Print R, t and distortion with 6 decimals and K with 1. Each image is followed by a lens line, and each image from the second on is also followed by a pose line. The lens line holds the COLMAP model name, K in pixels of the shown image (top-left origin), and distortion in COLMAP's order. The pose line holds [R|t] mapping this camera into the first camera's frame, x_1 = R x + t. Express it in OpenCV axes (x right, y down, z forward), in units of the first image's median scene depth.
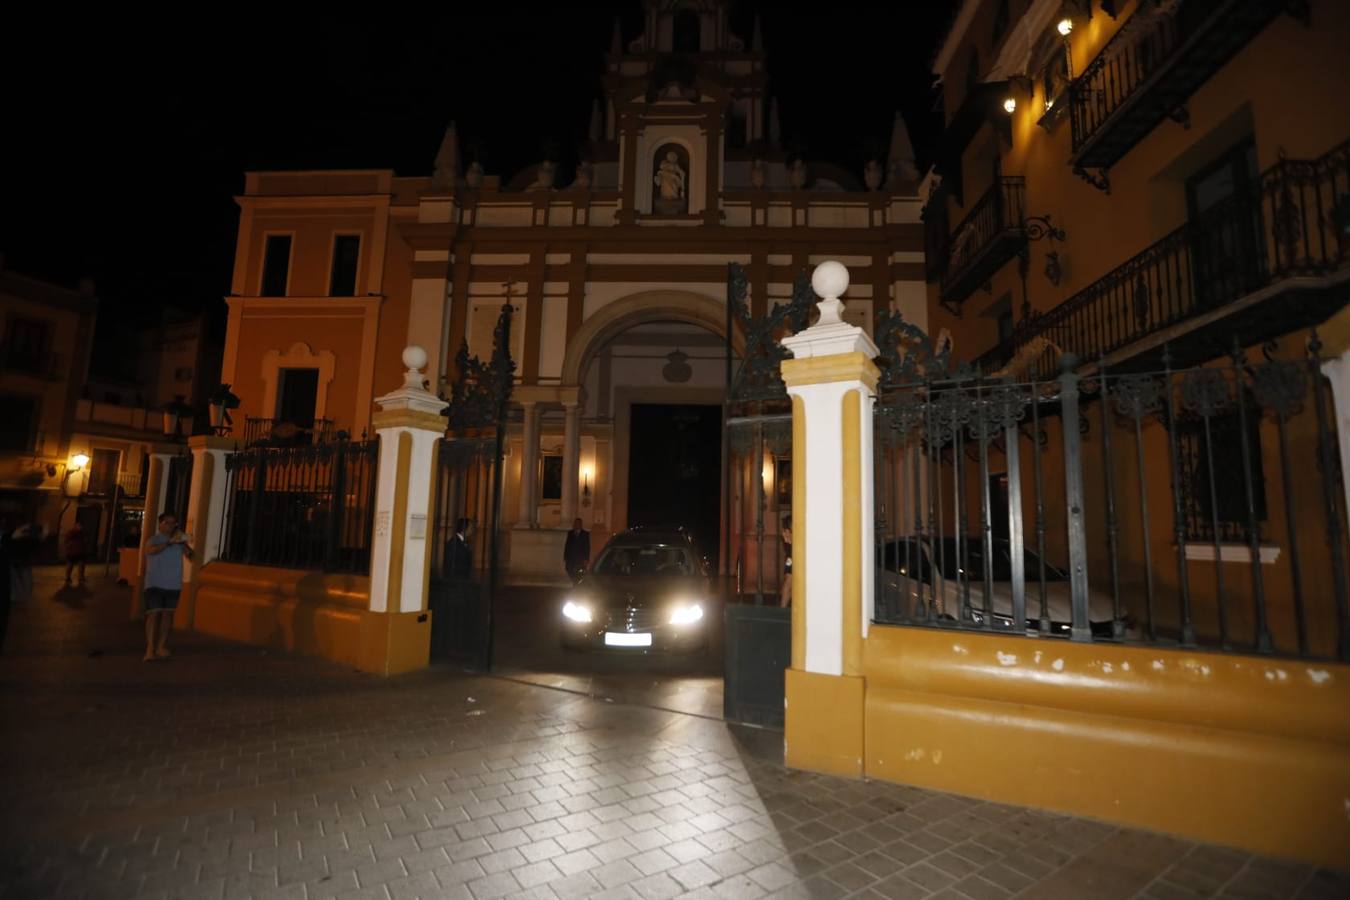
lens RADIAL K [[620.4, 0, 675.6], [0, 620.4, 456.1], [0, 0, 1]] dist [-0.045827, 0.018264]
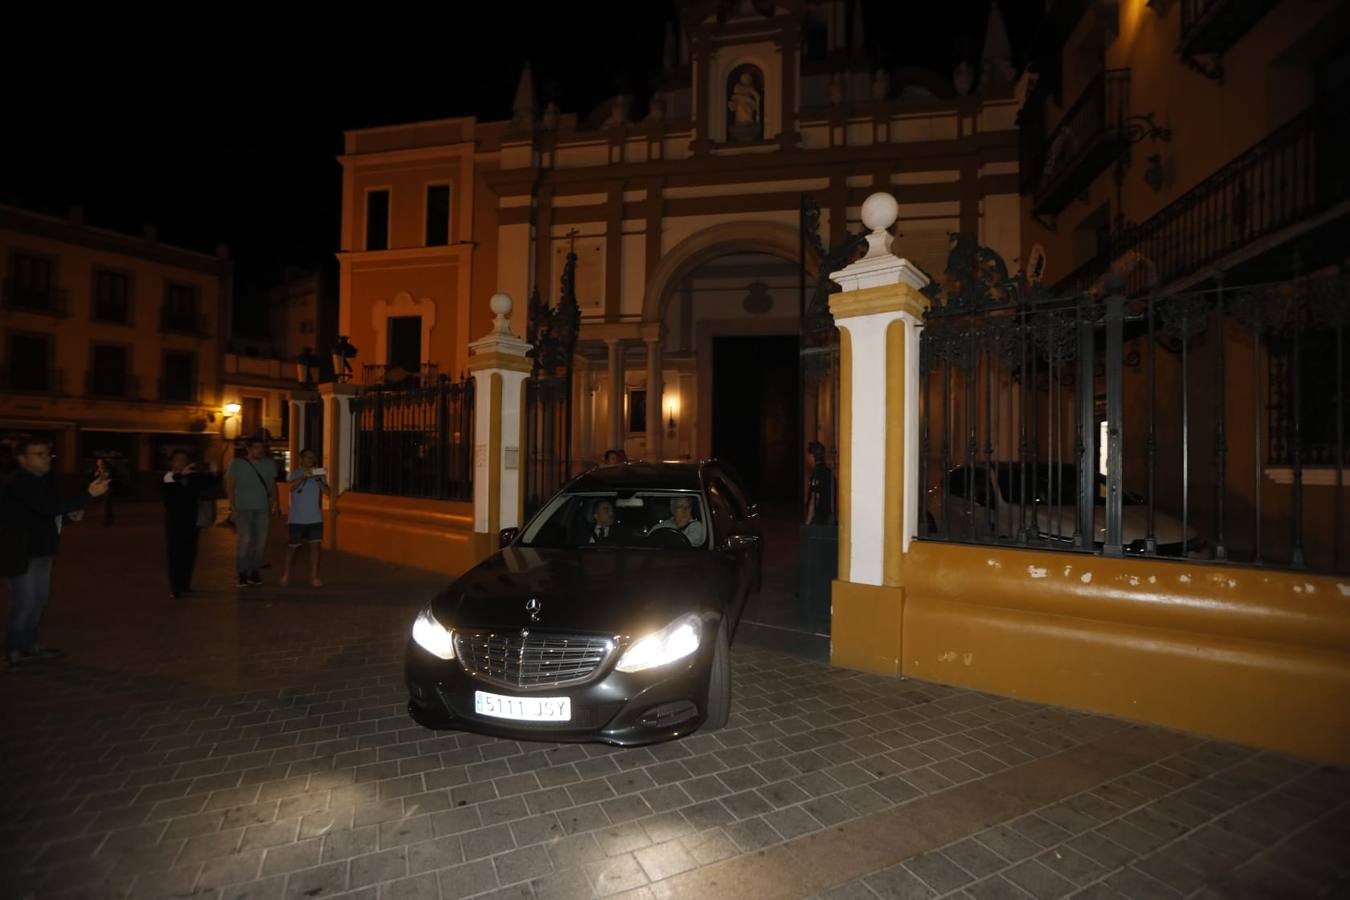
lens RADIAL K [[617.1, 0, 676.3], [0, 617.1, 456.8], [0, 0, 1]] dist [-0.048789, 0.020178]
pose [[0.989202, -0.012632, -0.146013, 0.018879], [0.028568, 0.993787, 0.107570, 0.000050], [0.143747, -0.110580, 0.983417, -0.026918]]
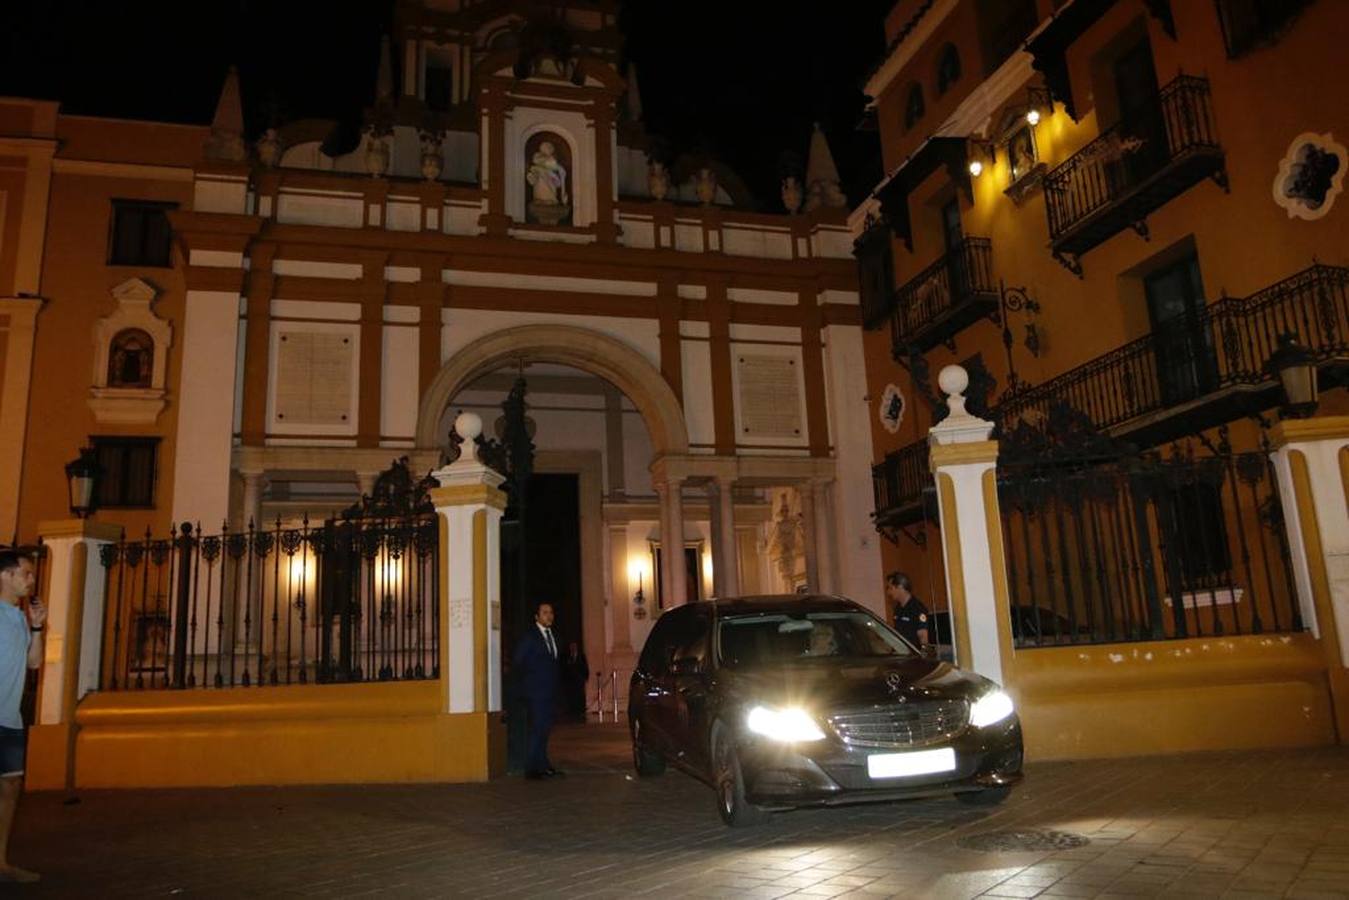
lens RADIAL K [[1050.6, 0, 671.4], [0, 1050.6, 434.9], [0, 0, 1]] dist [-0.051130, 0.008920]
pose [[0.944793, 0.008258, 0.327563, -0.305011], [0.029122, 0.993610, -0.109044, 0.011935], [-0.326370, 0.112564, 0.938516, -0.245349]]
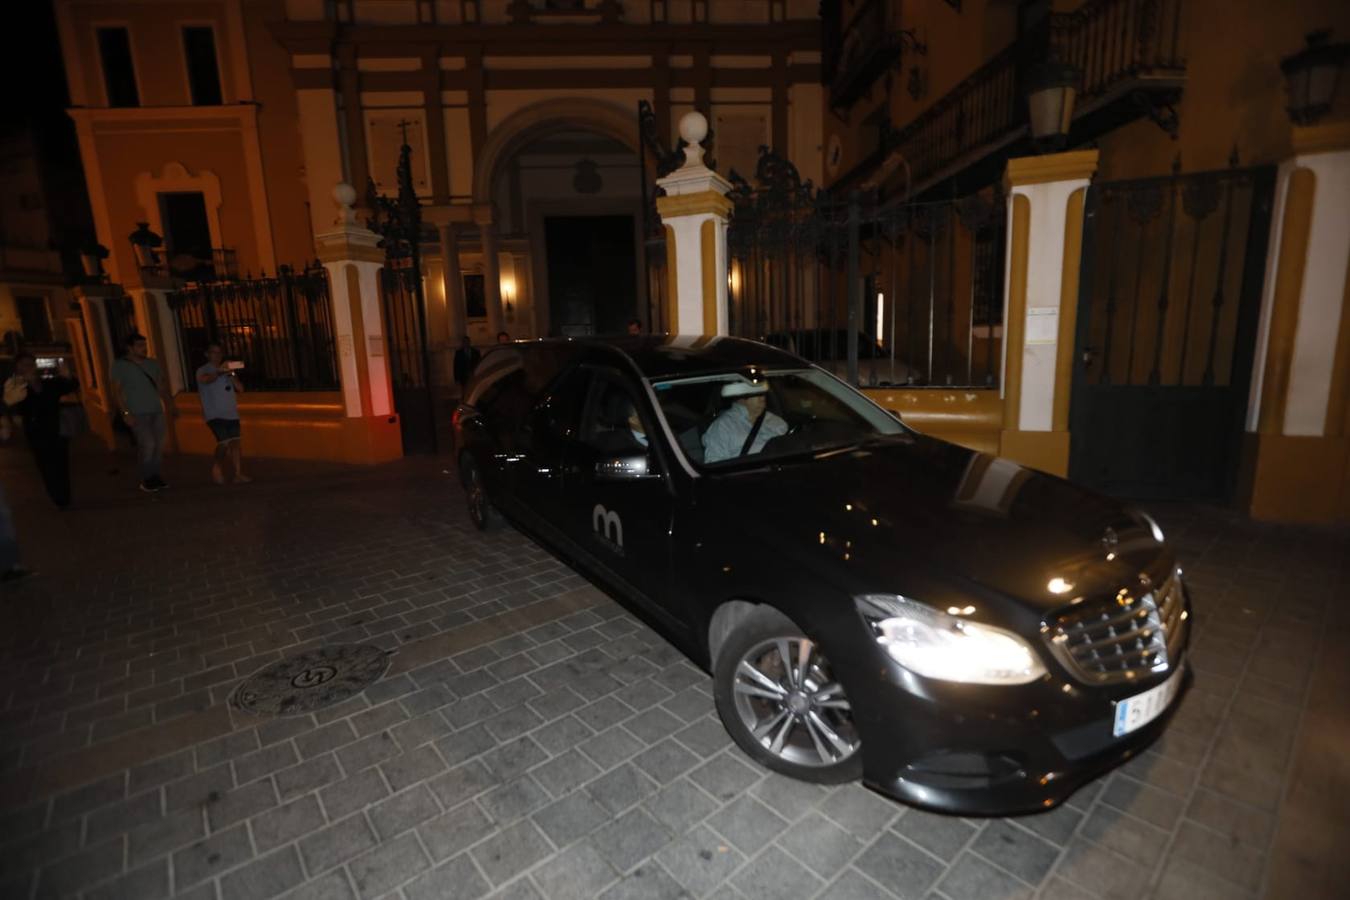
lens RADIAL K [[617.1, 0, 676.3], [0, 617.1, 456.8], [0, 0, 1]] dist [-0.048789, 0.020178]
pose [[0.991507, -0.077862, 0.104169, 0.010279], [0.043025, 0.952257, 0.302250, -0.006326], [-0.122730, -0.295201, 0.947520, -0.119147]]
